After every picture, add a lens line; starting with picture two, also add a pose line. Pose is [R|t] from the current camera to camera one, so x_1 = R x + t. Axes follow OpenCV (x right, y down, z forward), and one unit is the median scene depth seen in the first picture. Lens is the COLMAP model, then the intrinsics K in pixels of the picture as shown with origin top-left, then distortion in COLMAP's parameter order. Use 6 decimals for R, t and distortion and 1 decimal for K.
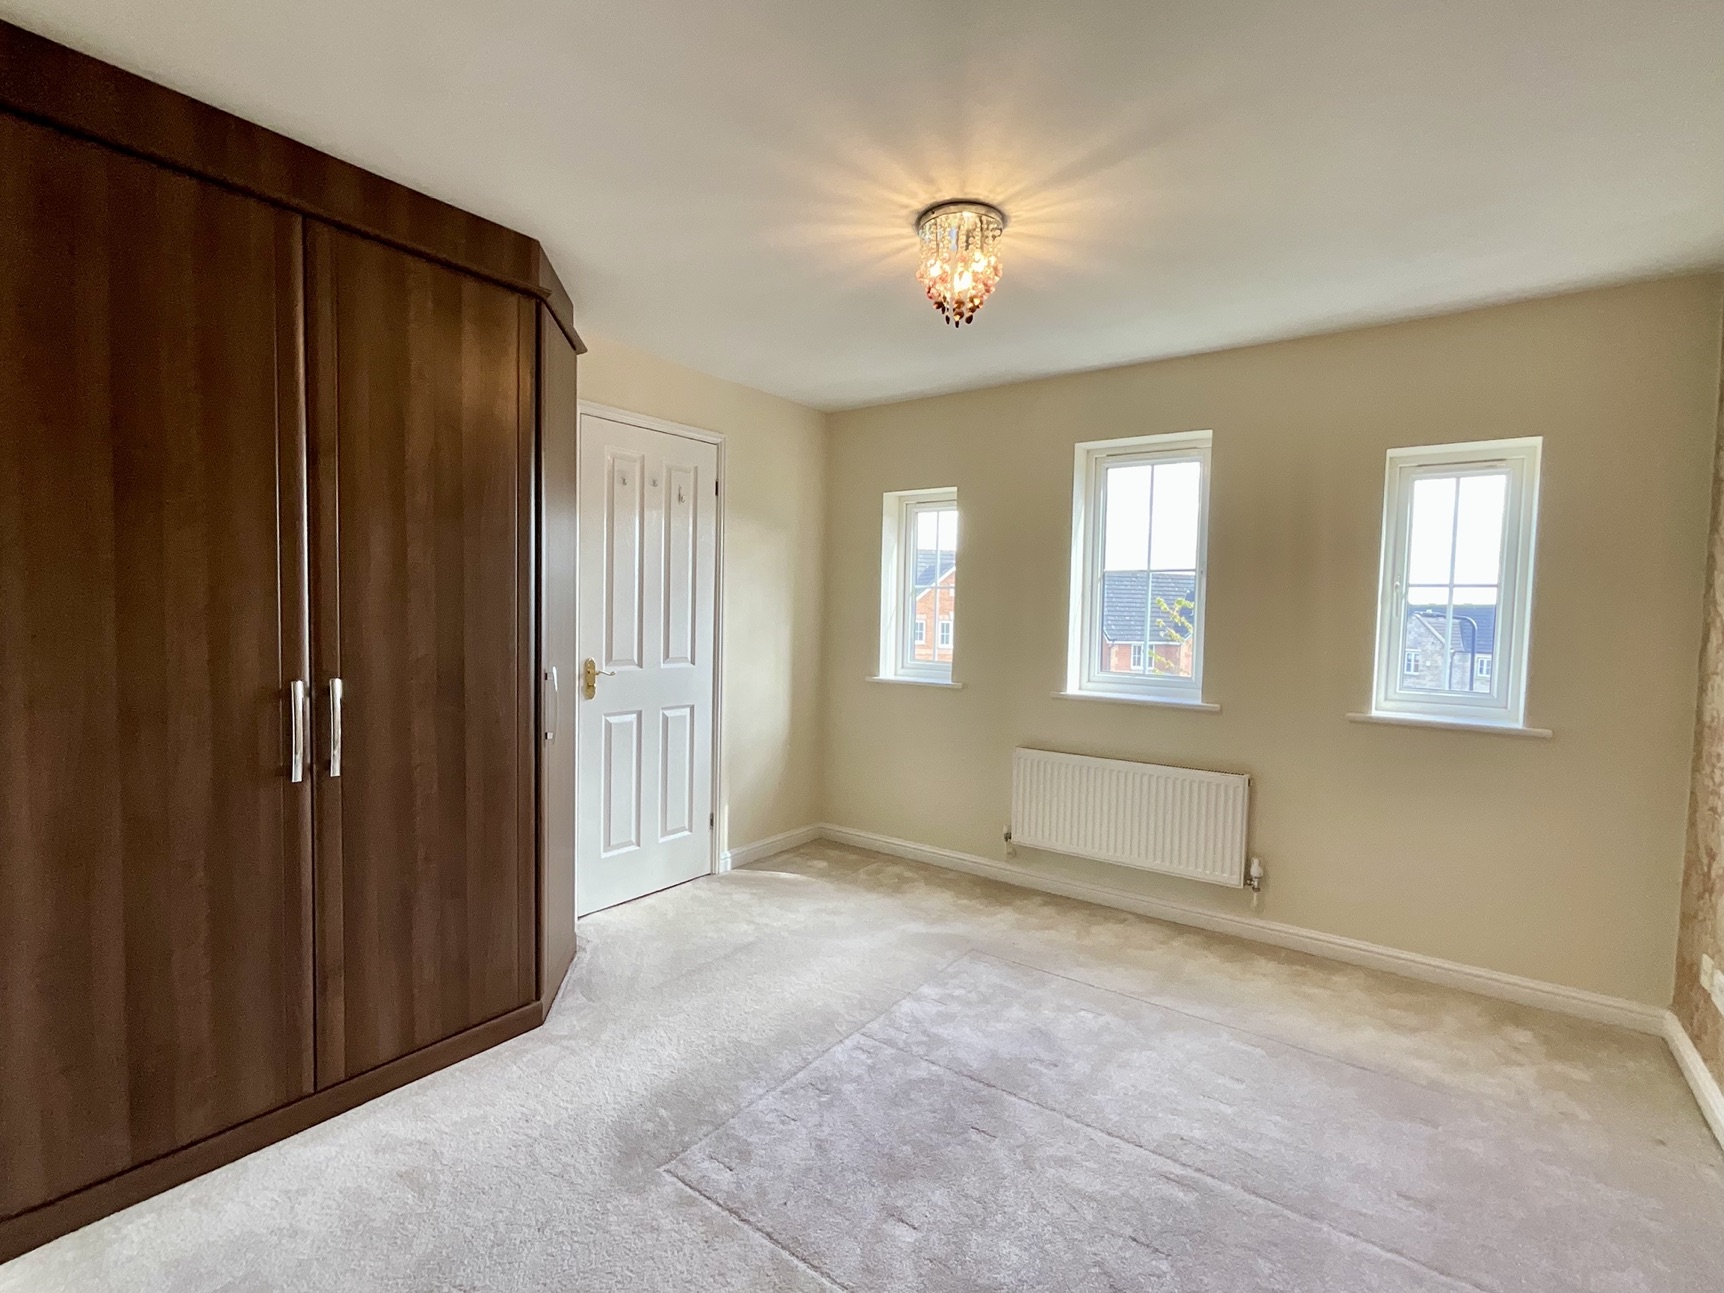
lens RADIAL K [[797.3, 0, 863.4], [0, 797.3, 646.8], [0, 0, 1]] dist [-0.000867, 0.000878]
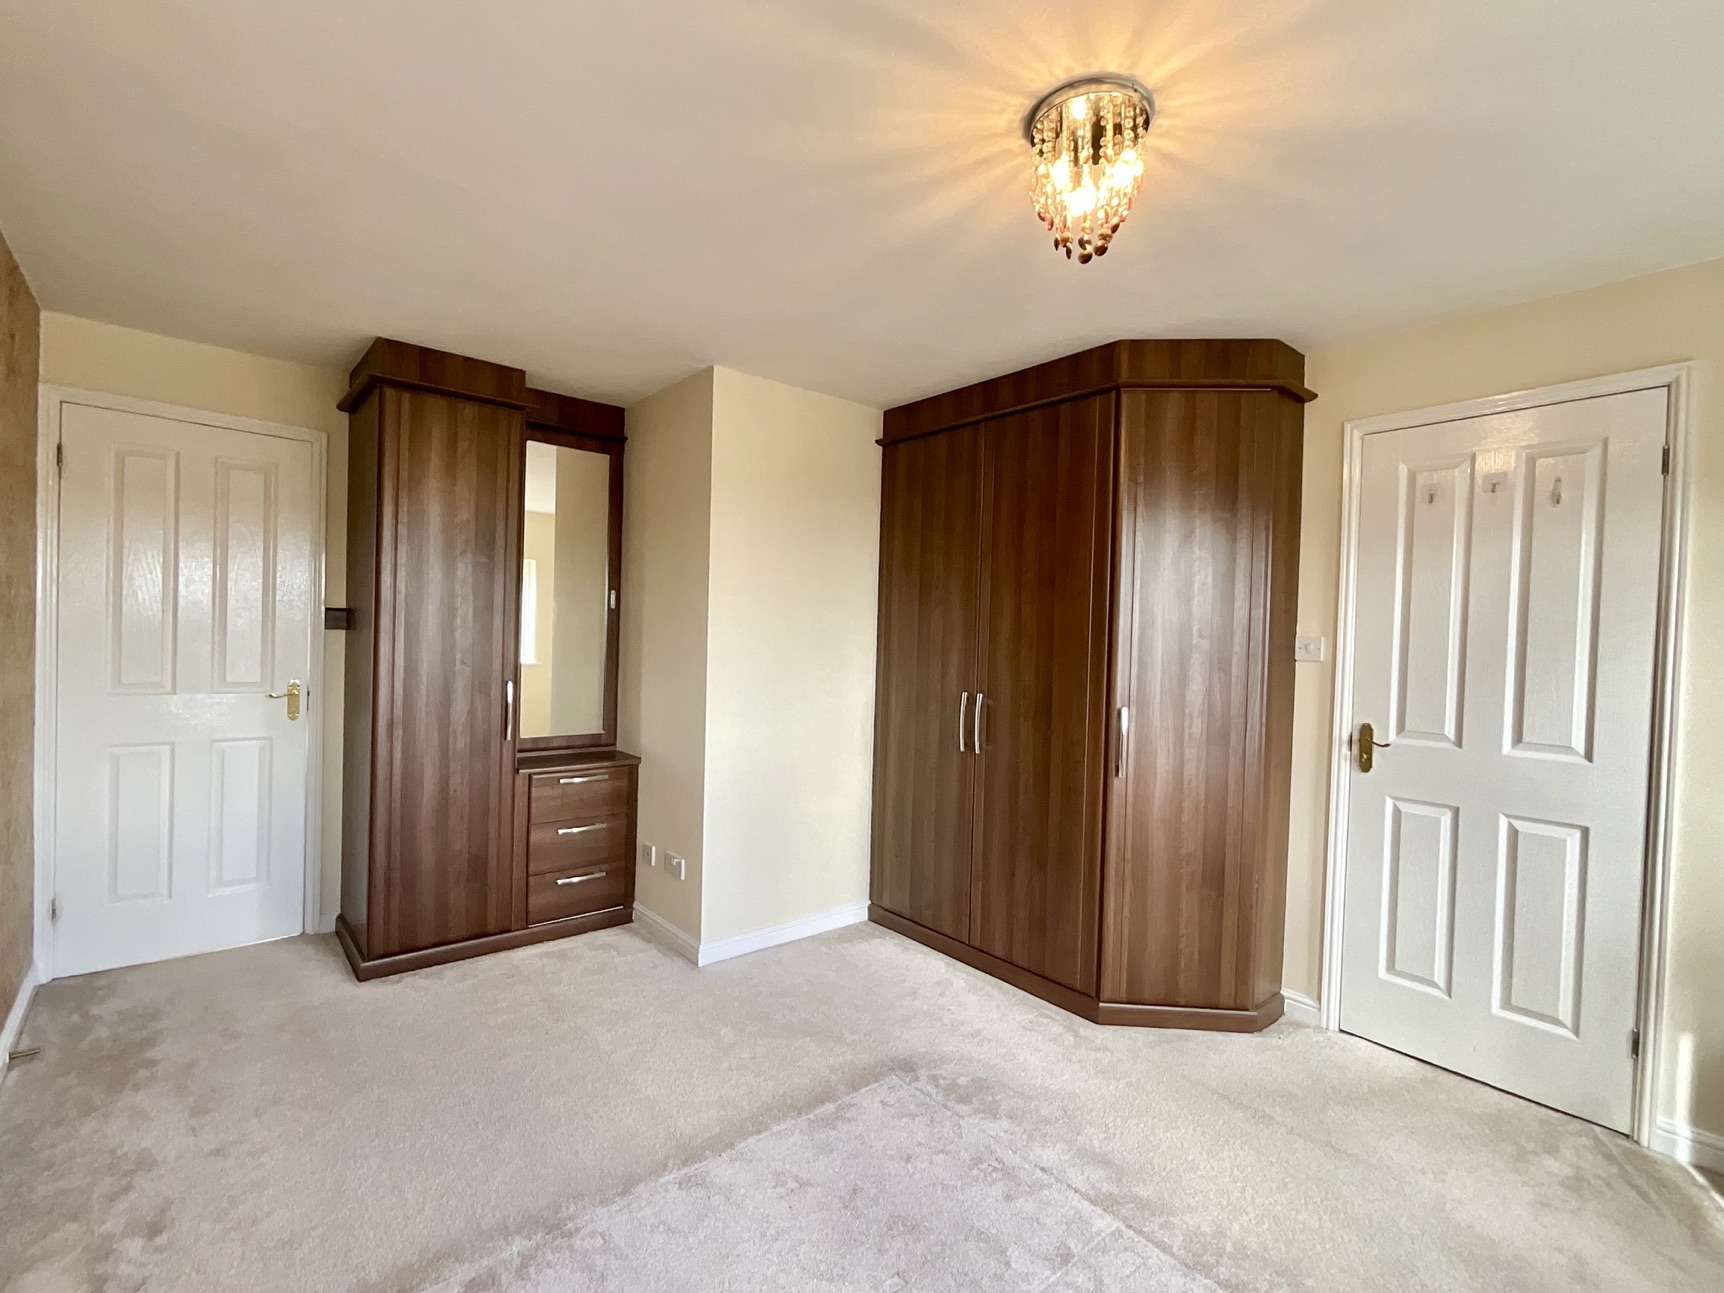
lens RADIAL K [[797.3, 0, 855.3], [0, 797.3, 646.4], [0, 0, 1]] dist [-0.000867, 0.000878]
pose [[-0.236919, -0.019448, -0.971335, 0.876480], [-0.083980, 0.996467, 0.000532, -0.030393], [0.967893, 0.081698, -0.237715, 1.009035]]
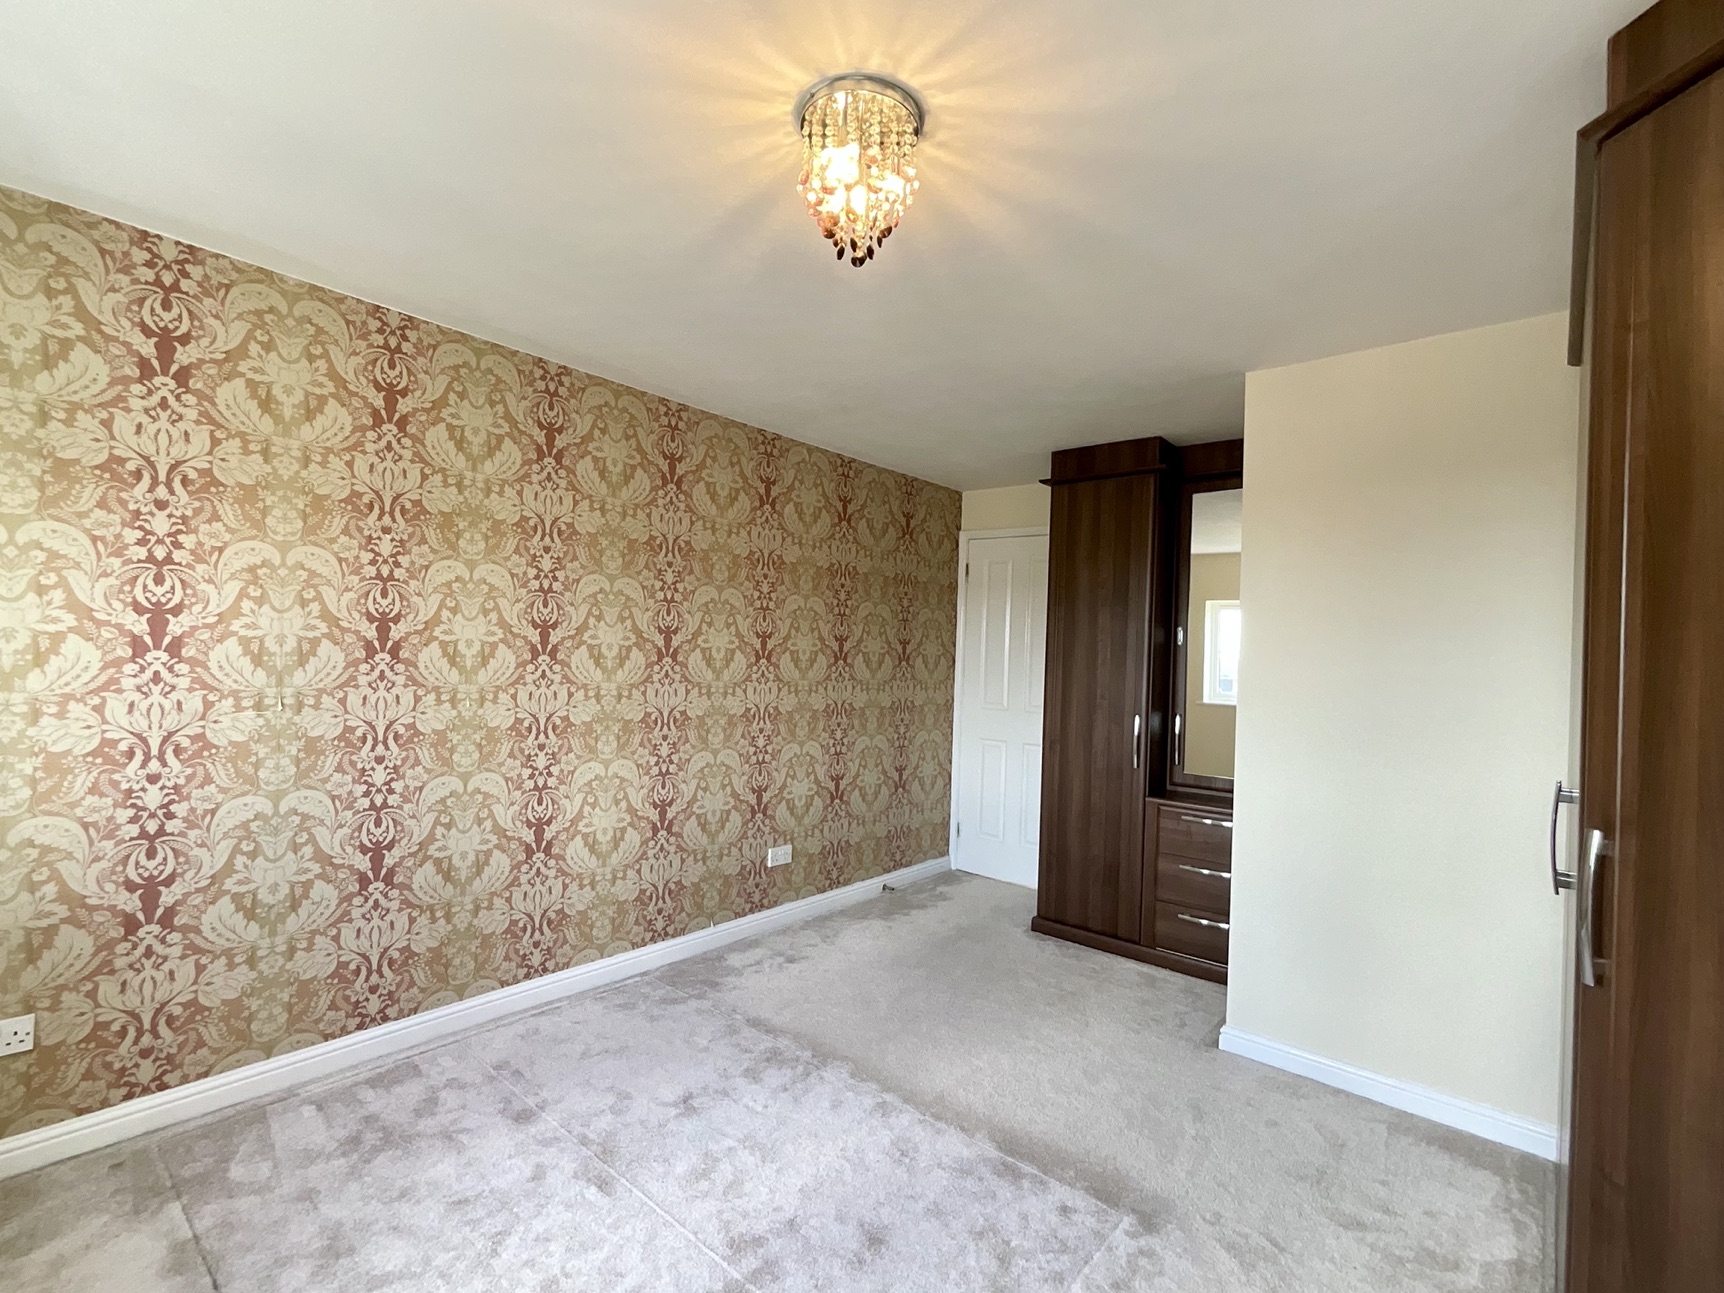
lens RADIAL K [[797.3, 0, 856.9], [0, 797.3, 649.7], [0, 0, 1]] dist [-0.000867, 0.000878]
pose [[-0.994672, -0.058150, 0.085125, 0.056178], [-0.054149, 0.997350, 0.048581, -0.094584], [-0.087725, 0.043713, -0.995185, 1.712843]]
